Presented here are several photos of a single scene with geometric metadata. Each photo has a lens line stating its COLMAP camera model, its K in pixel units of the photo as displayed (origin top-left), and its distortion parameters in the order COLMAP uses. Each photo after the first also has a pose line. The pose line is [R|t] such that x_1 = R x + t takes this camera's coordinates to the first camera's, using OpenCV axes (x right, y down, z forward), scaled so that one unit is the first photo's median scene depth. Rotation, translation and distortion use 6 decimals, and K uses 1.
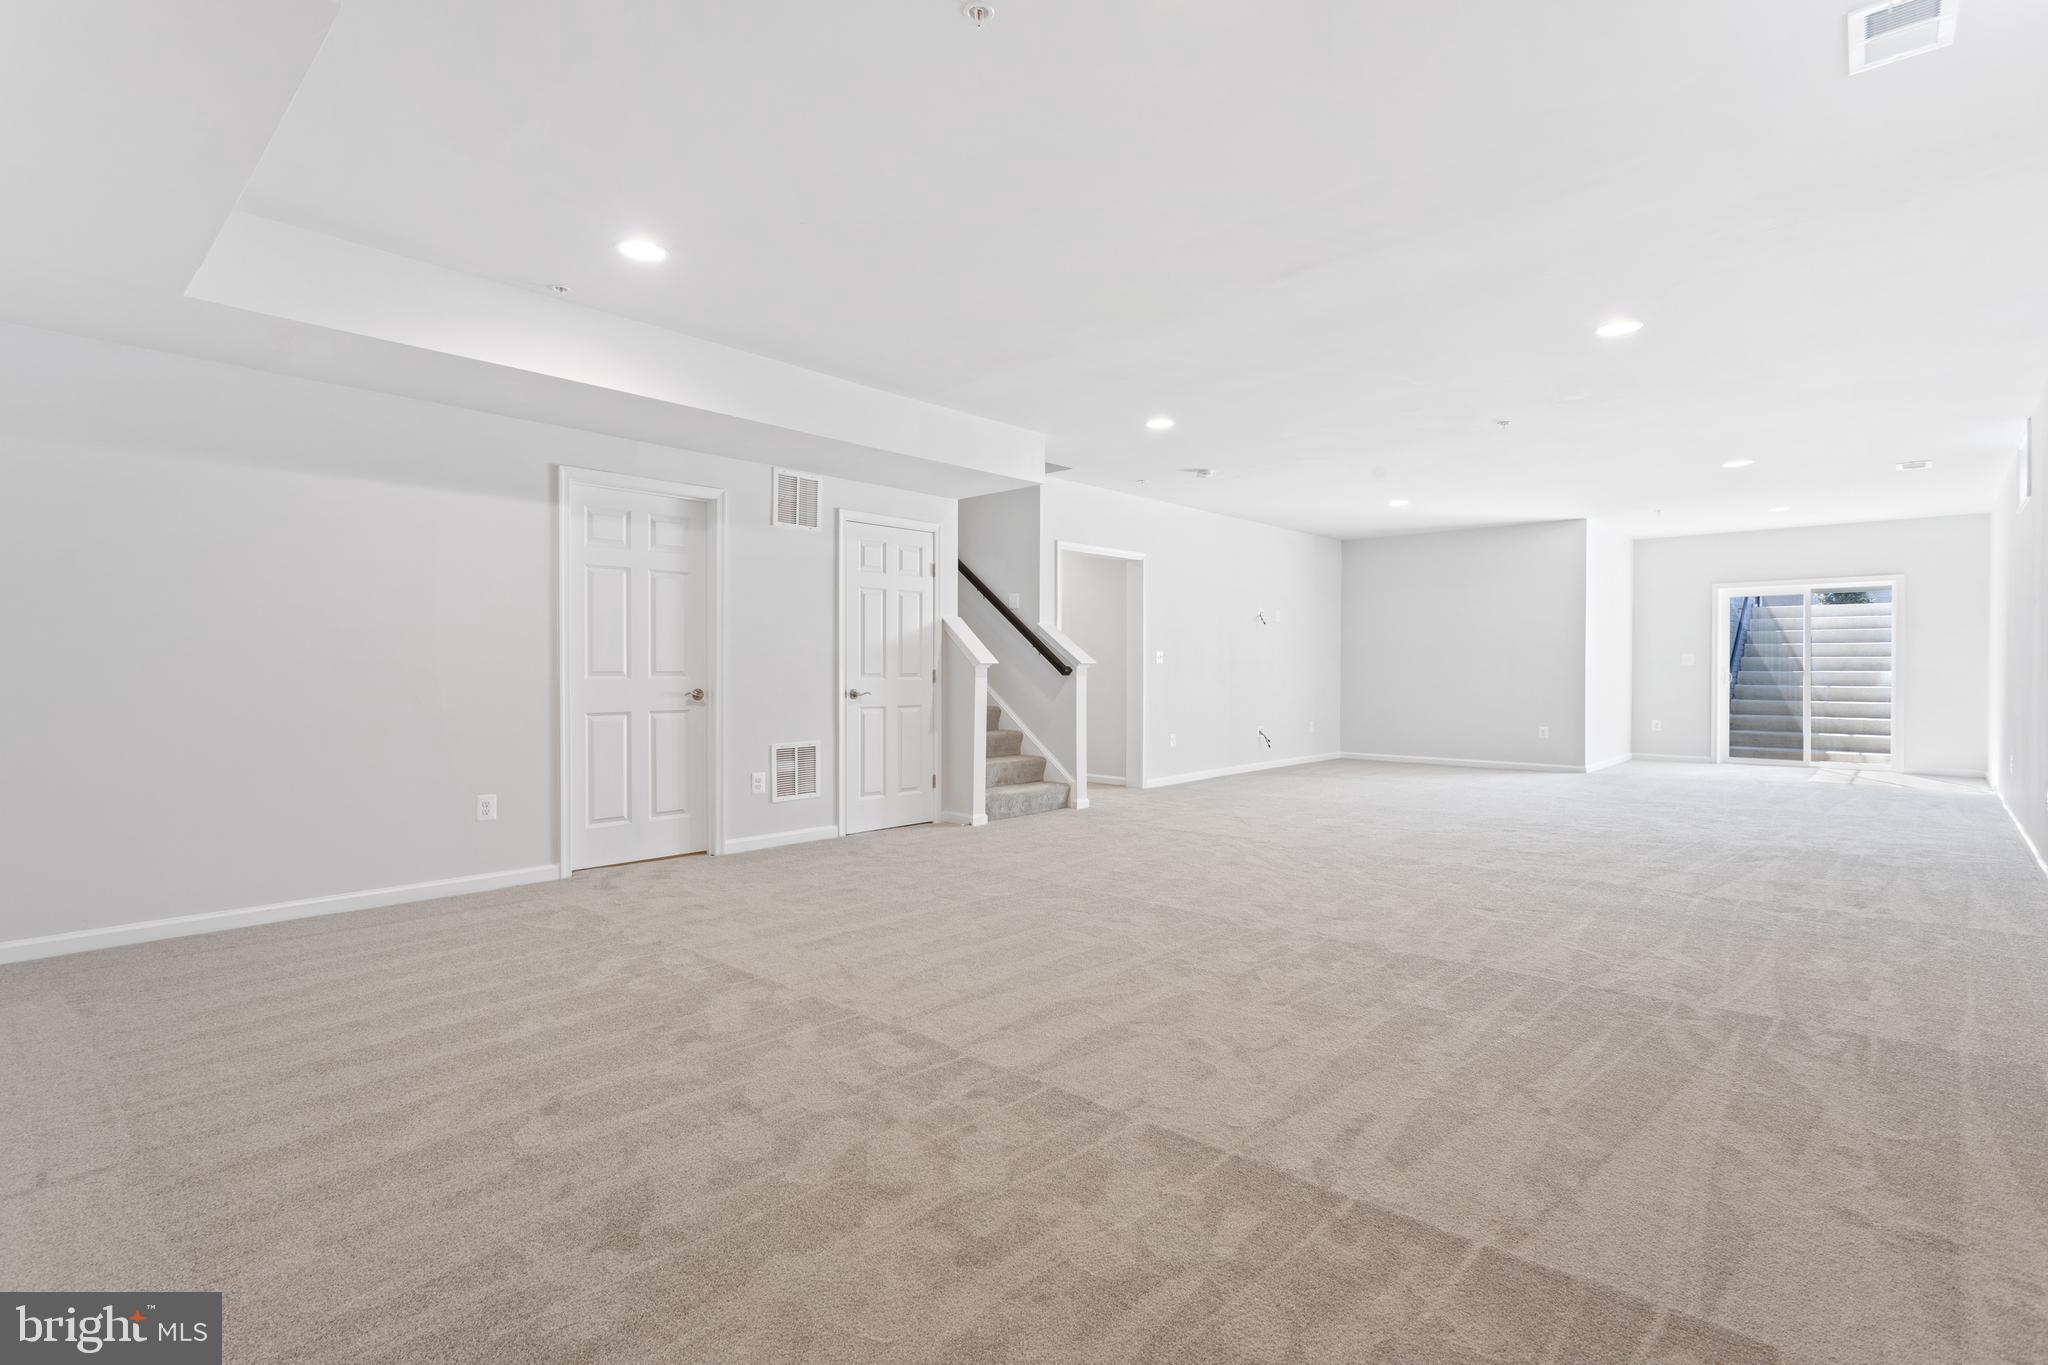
lens RADIAL K [[968.9, 0, 1019.0], [0, 968.9, 667.4], [0, 0, 1]] dist [0.000229, 0.000894]
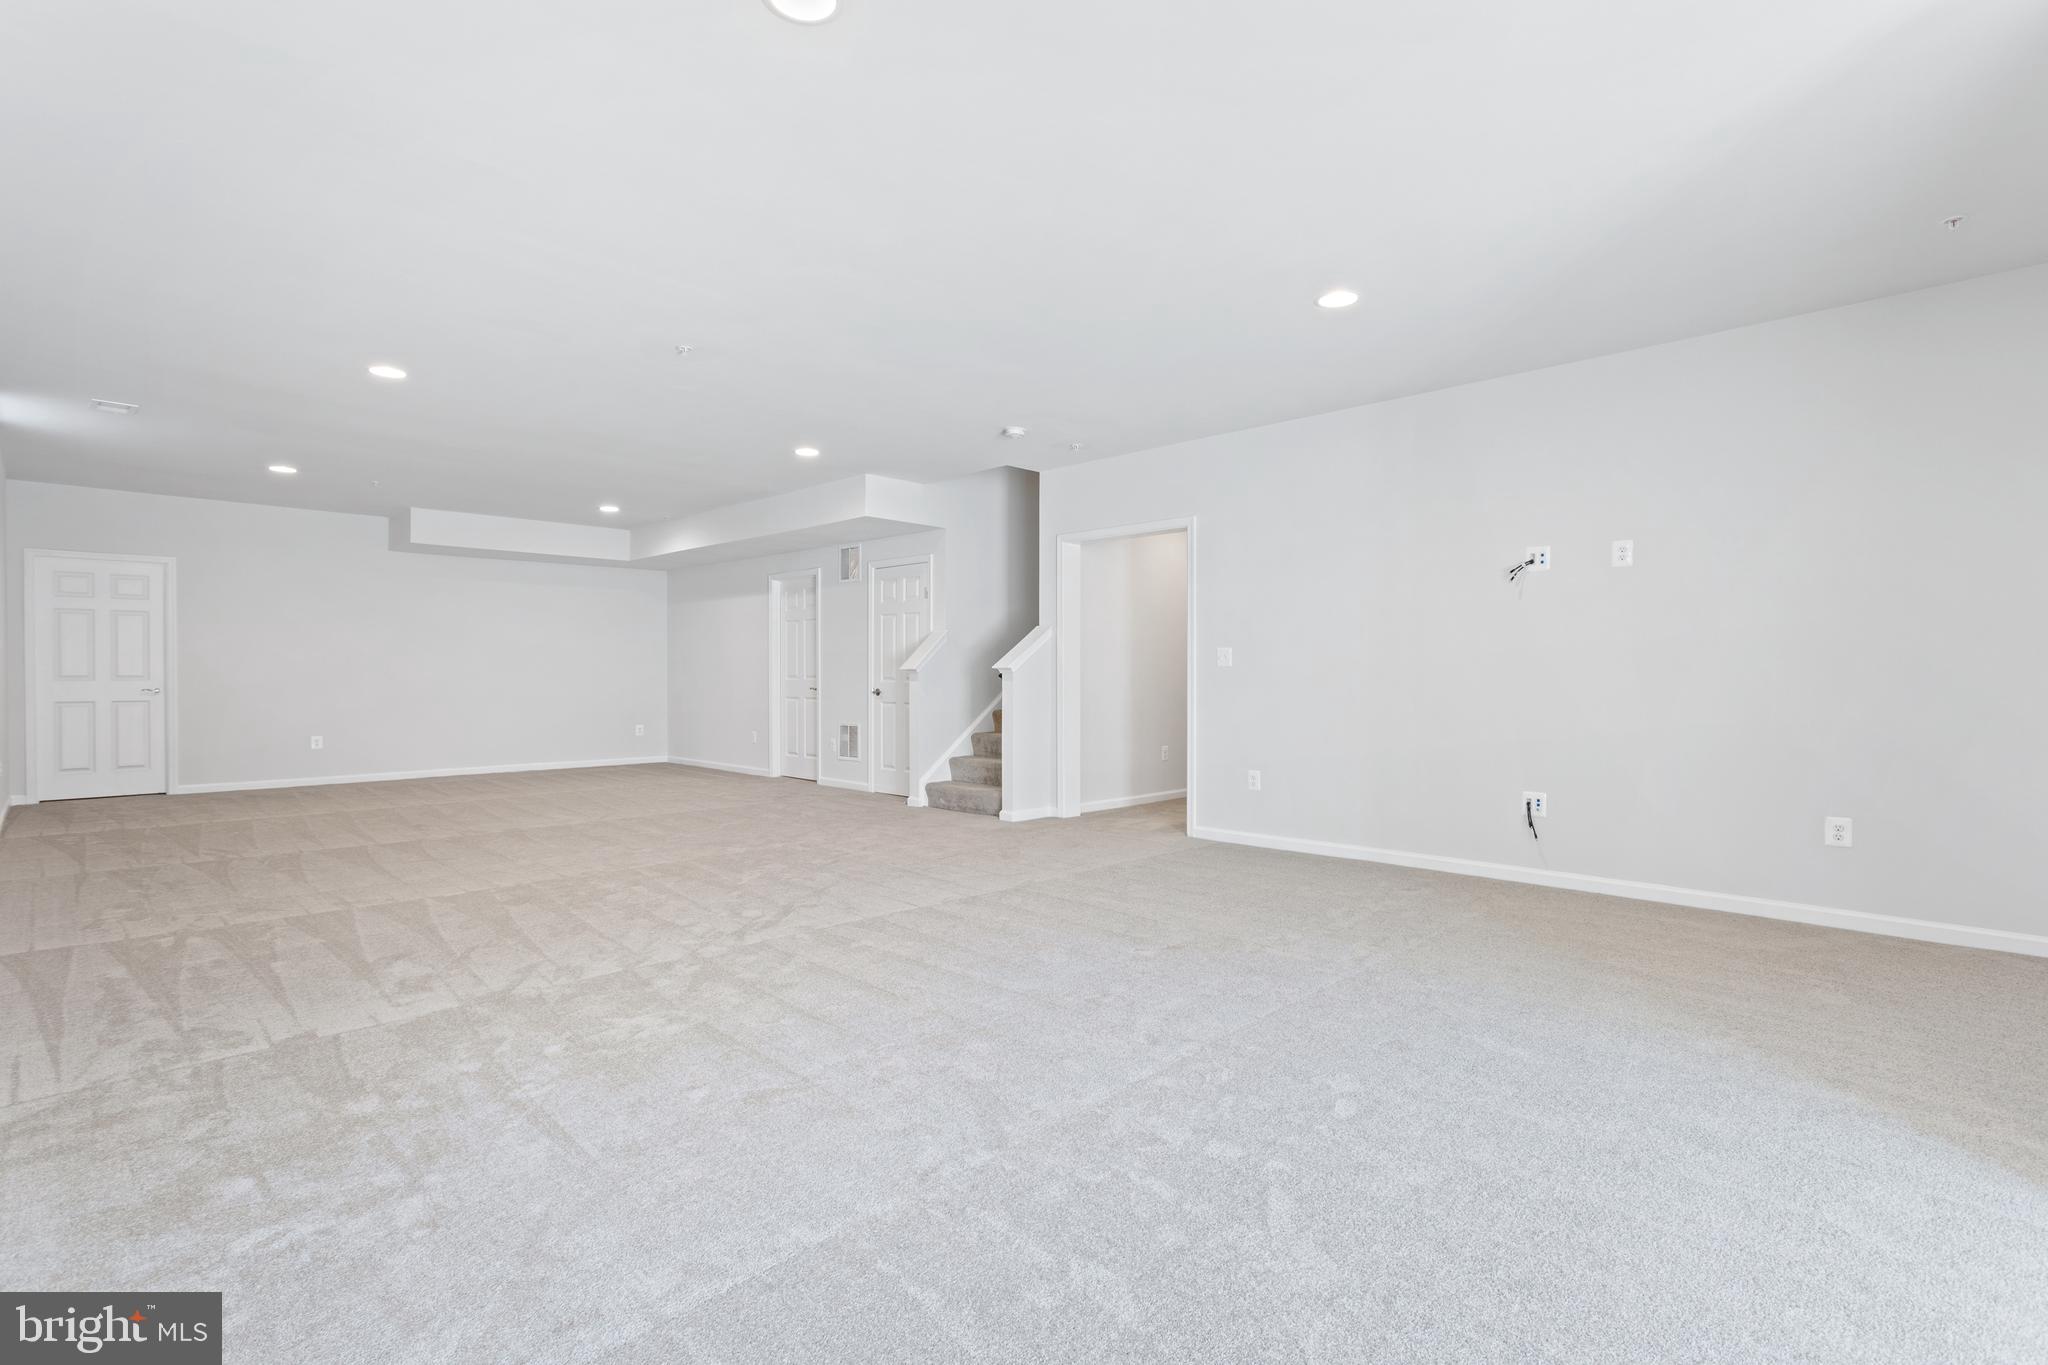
lens RADIAL K [[968.9, 0, 1019.0], [0, 968.9, 667.4], [0, 0, 1]] dist [0.000229, 0.000894]
pose [[-0.025534, -0.002121, -0.999672, 1.285074], [0.008278, 0.999963, -0.002333, -0.003423], [0.999640, -0.008335, -0.025515, 1.311782]]
